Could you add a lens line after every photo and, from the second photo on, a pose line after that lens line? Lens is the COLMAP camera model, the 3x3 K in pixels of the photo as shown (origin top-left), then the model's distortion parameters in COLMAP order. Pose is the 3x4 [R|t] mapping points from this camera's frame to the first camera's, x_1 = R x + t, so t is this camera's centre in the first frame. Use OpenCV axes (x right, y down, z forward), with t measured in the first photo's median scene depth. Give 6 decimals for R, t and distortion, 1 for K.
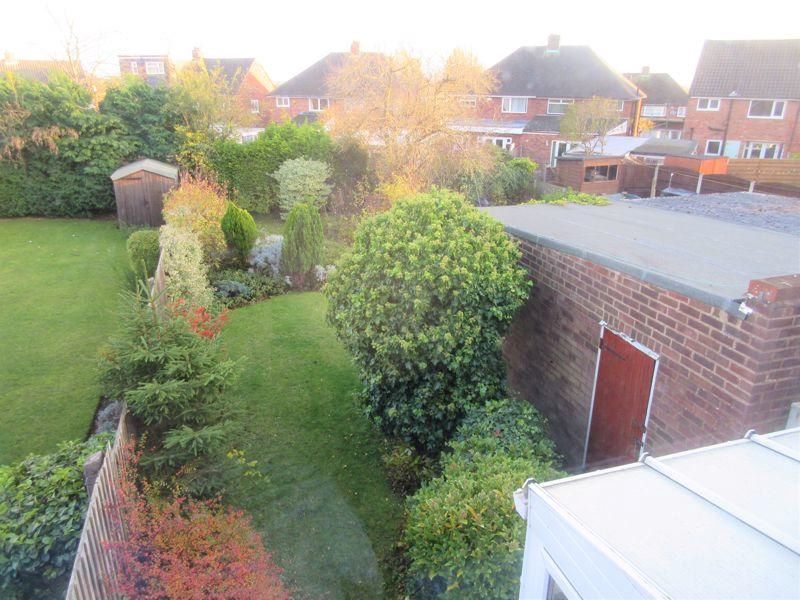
lens RADIAL K [[598.4, 0, 397.8], [0, 598.4, 303.6], [0, 0, 1]] dist [0.001425, -0.000434]
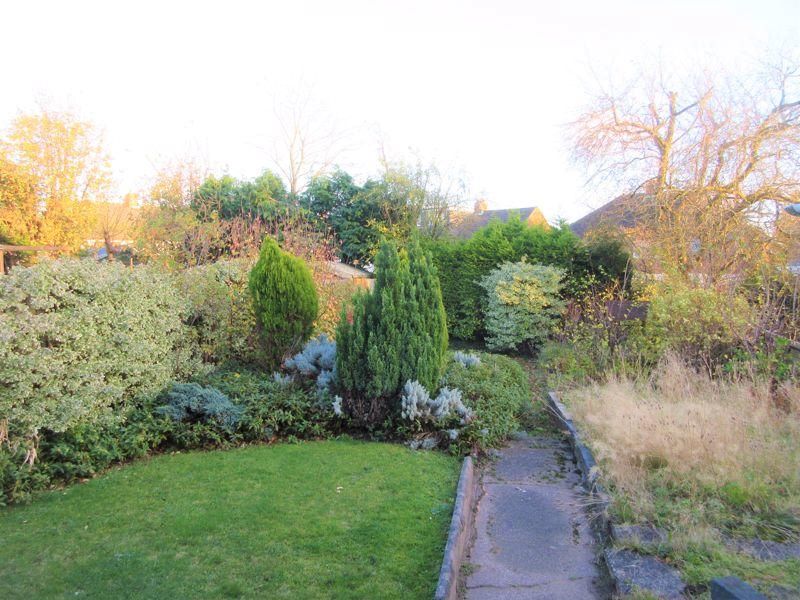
lens RADIAL K [[598.4, 0, 398.7], [0, 598.4, 298.5], [0, 0, 1]] dist [0.001425, -0.000434]
pose [[0.882065, 0.029340, -0.470213, 0.034737], [-0.166571, 0.953019, -0.253001, -0.007447], [0.440699, 0.301488, 0.845512, 0.406545]]
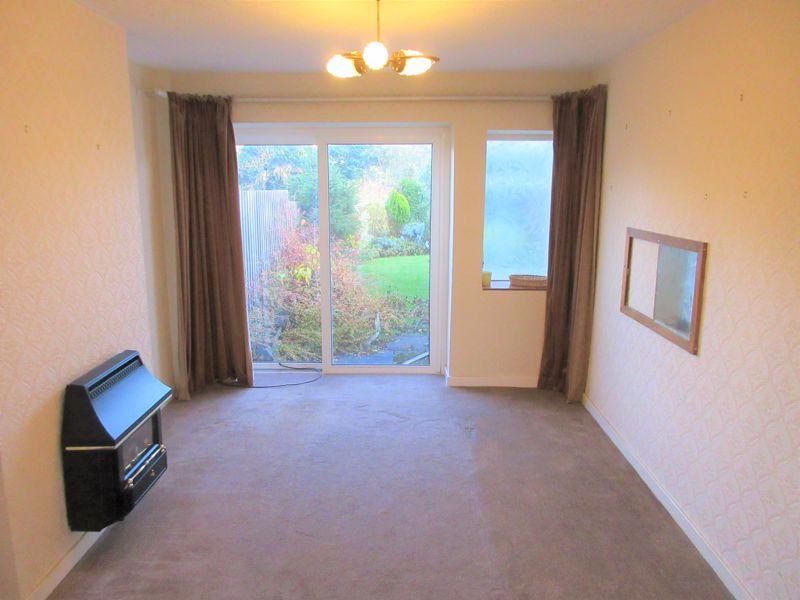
lens RADIAL K [[598.4, 0, 400.0], [0, 598.4, 299.7], [0, 0, 1]] dist [0.001425, -0.000434]
pose [[0.949324, 0.057526, -0.308990, 0.119404], [-0.107461, 0.983267, -0.147098, 0.186740], [0.295357, 0.172848, 0.939621, -0.177026]]
